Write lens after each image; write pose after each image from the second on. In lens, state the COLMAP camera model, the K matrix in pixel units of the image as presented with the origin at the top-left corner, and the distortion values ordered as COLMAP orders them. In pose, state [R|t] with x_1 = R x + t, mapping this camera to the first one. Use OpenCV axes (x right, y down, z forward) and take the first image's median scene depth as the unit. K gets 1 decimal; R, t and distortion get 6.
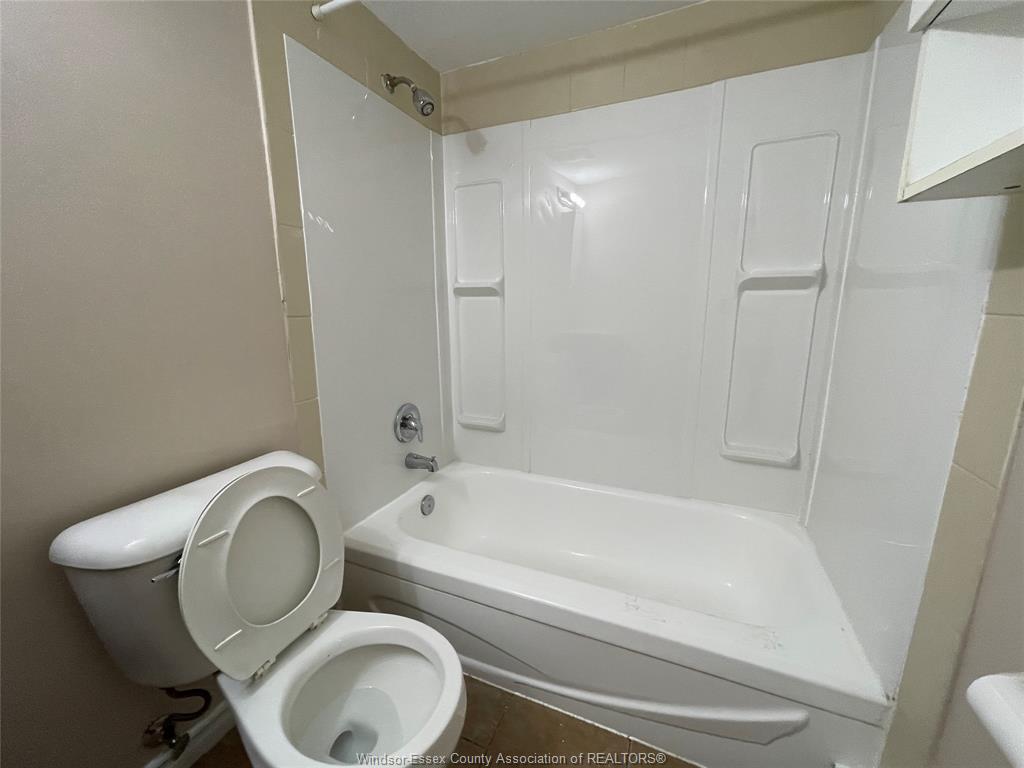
lens RADIAL K [[410.7, 0, 507.1], [0, 410.7, 385.5], [0, 0, 1]] dist [-0.001634, -0.000294]
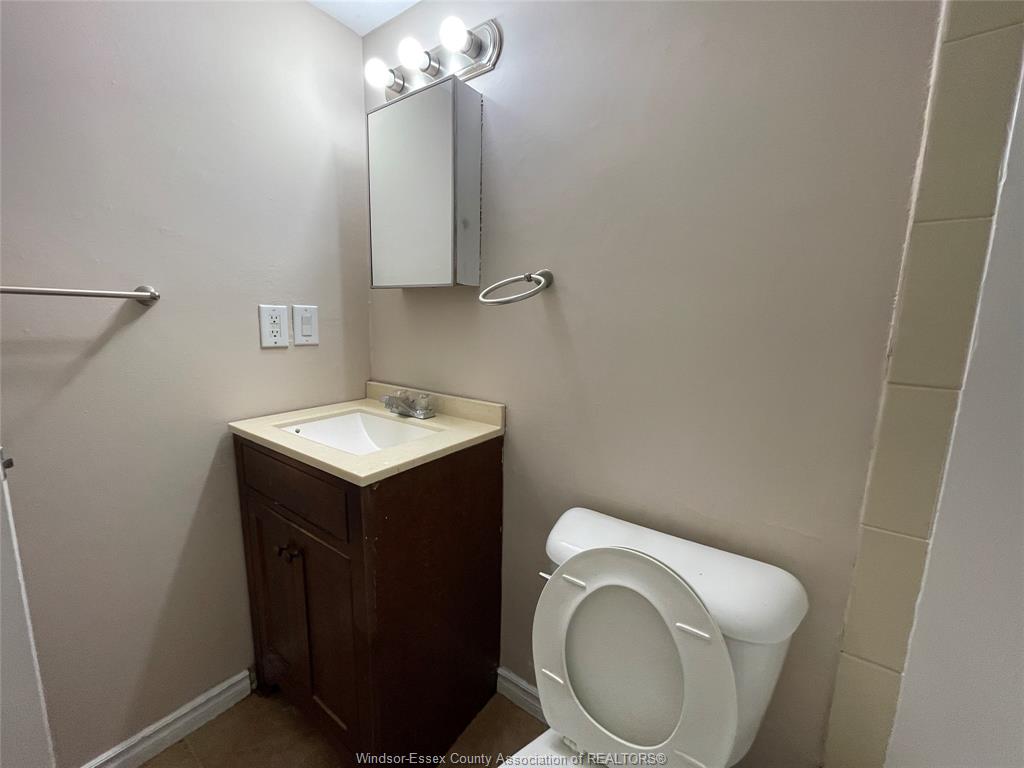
lens RADIAL K [[410.7, 0, 507.1], [0, 410.7, 385.5], [0, 0, 1]] dist [-0.001634, -0.000294]
pose [[-0.212662, 0.157923, -0.964280, 0.102494], [-0.212153, 0.955849, 0.203331, -0.122710], [0.953816, 0.247816, -0.169769, 0.430931]]
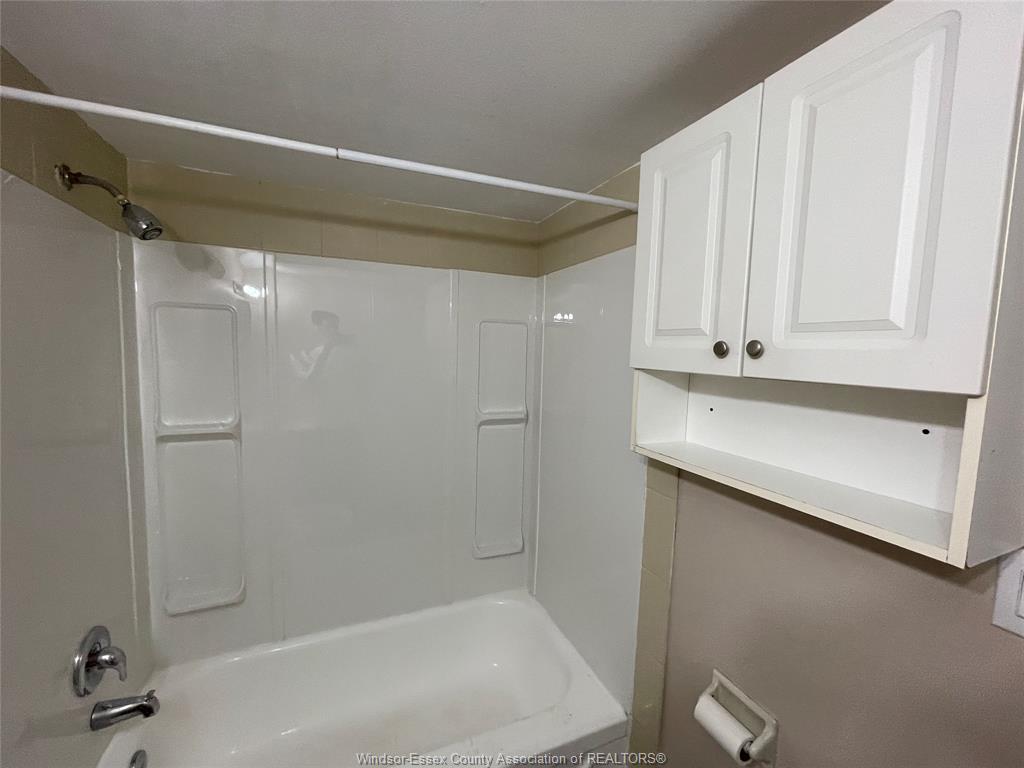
lens RADIAL K [[410.7, 0, 507.1], [0, 410.7, 385.5], [0, 0, 1]] dist [-0.001634, -0.000294]
pose [[0.688680, -0.035888, 0.724177, -0.270865], [0.111058, 0.992210, -0.056444, -0.253398], [-0.716510, 0.119297, 0.687300, 0.038152]]
